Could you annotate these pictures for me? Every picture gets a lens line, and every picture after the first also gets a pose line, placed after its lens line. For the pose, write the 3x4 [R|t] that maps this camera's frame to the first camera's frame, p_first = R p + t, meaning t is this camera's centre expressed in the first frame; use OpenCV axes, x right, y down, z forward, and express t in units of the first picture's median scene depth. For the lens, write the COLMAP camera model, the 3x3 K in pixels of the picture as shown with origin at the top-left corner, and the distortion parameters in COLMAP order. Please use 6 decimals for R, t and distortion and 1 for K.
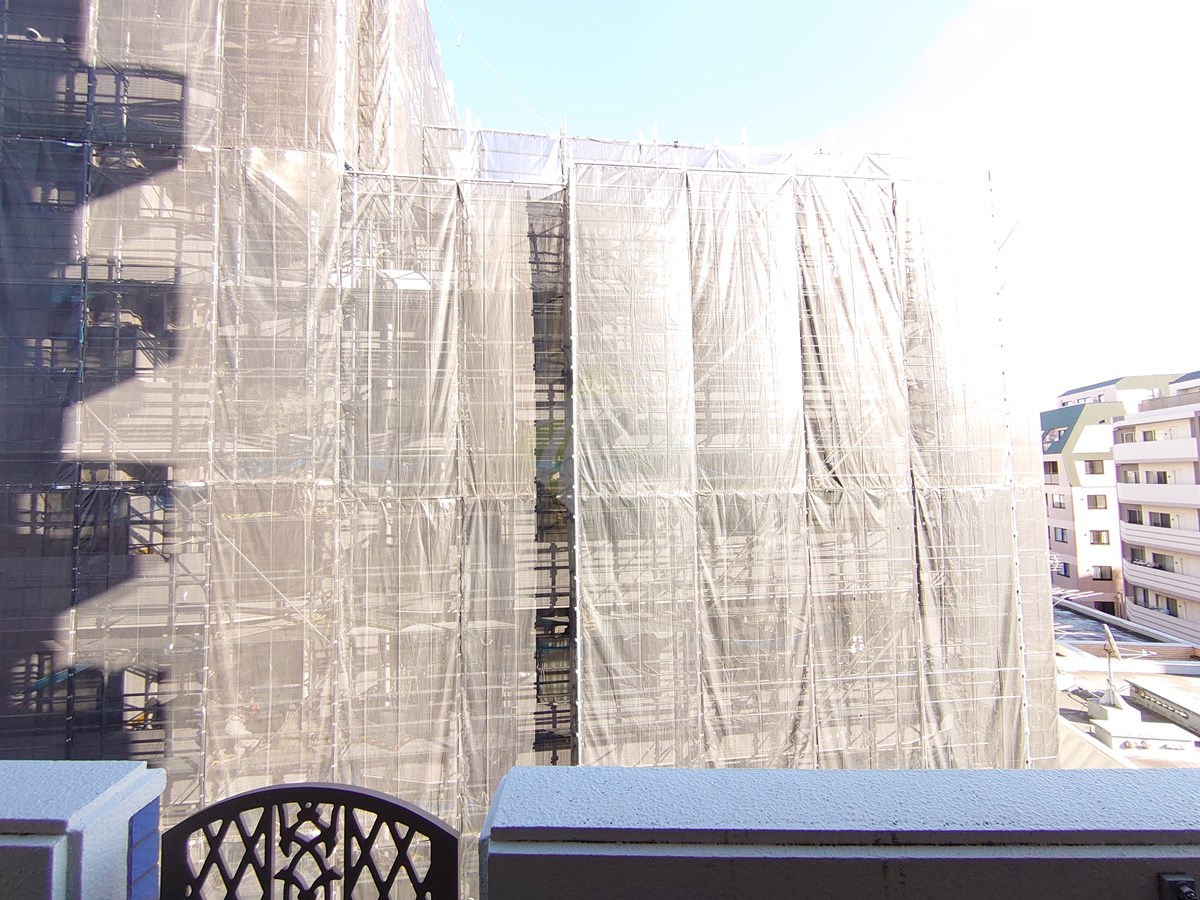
lens RADIAL K [[515.4, 0, 601.1], [0, 515.4, 444.1], [0, 0, 1]] dist [-0.000579, -0.000733]
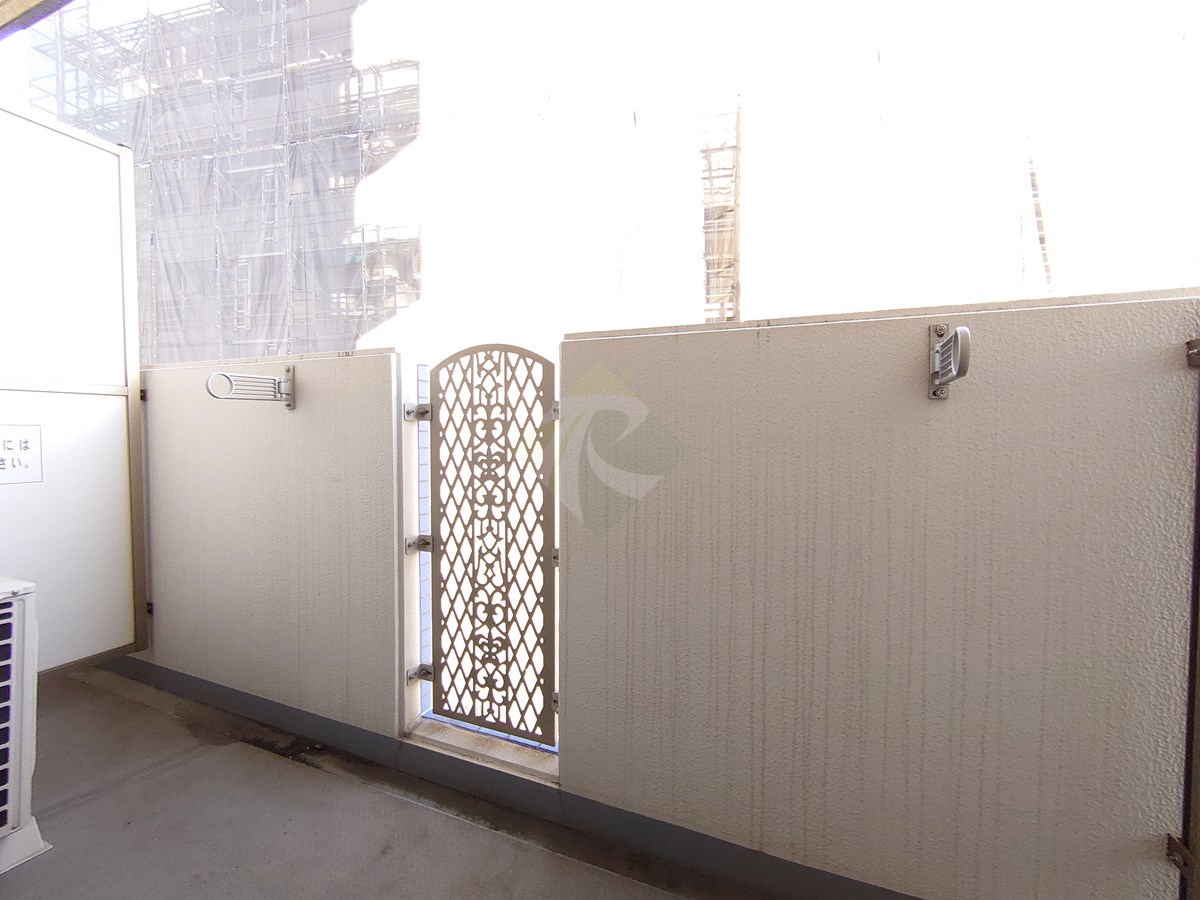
lens RADIAL K [[515.4, 0, 601.1], [0, 515.4, 444.1], [0, 0, 1]] dist [-0.000579, -0.000733]
pose [[0.936450, 0.030660, -0.349459, 0.052691], [0.001917, 0.995711, 0.092496, 0.080962], [0.350796, -0.087288, 0.932375, -0.071374]]
